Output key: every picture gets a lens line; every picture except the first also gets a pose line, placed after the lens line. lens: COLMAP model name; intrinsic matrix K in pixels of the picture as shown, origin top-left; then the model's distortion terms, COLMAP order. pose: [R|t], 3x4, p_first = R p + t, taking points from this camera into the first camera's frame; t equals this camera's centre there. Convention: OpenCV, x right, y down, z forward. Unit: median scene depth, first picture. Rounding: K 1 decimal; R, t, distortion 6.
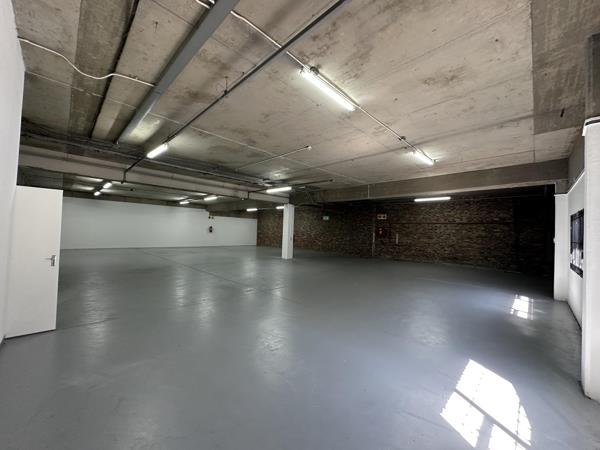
lens RADIAL K [[239.8, 0, 299.7], [0, 239.8, 229.1], [0, 0, 1]] dist [0.002601, 0.000219]
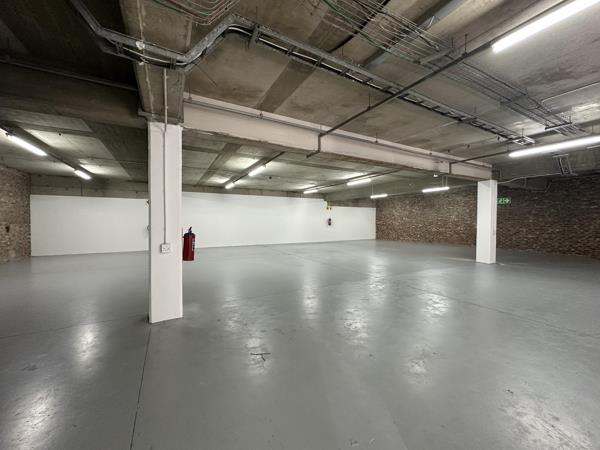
lens RADIAL K [[239.8, 0, 300.2], [0, 239.8, 223.9], [0, 0, 1]] dist [0.002601, 0.000219]
pose [[0.959999, -0.027745, -0.278627, -0.315727], [0.032546, 0.999391, 0.012620, -0.007641], [0.278107, -0.021183, 0.960316, 0.189450]]
